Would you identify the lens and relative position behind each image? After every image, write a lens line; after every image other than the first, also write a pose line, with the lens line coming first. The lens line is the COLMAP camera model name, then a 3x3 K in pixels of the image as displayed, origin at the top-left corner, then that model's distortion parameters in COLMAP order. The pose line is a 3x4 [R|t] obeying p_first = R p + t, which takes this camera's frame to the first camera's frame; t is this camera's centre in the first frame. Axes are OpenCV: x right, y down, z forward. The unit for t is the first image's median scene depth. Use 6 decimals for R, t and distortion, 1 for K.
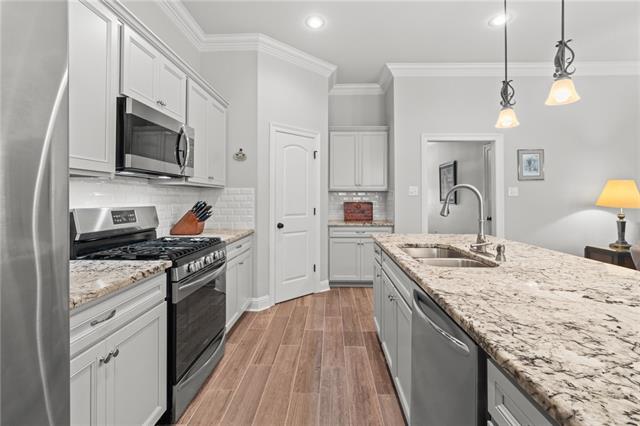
lens RADIAL K [[294.5, 0, 323.3], [0, 294.5, 192.9], [0, 0, 1]] dist [-0.006804, 0.000911]
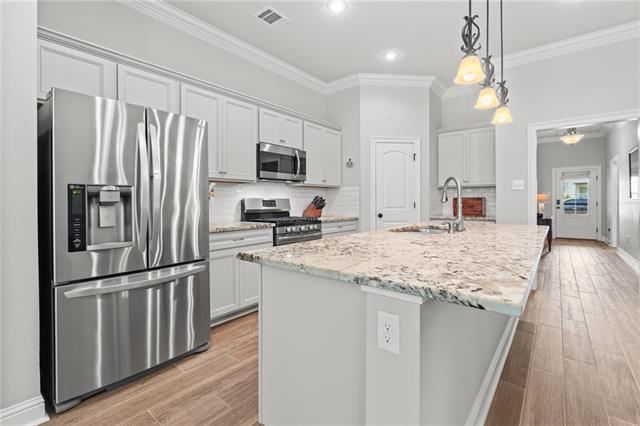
lens RADIAL K [[294.5, 0, 323.4], [0, 294.5, 201.0], [0, 0, 1]] dist [-0.006804, 0.000911]
pose [[0.799066, -0.004517, -0.601227, 0.511053], [0.015486, 0.999795, 0.013070, 0.032173], [0.601044, -0.019754, 0.798972, -0.212870]]
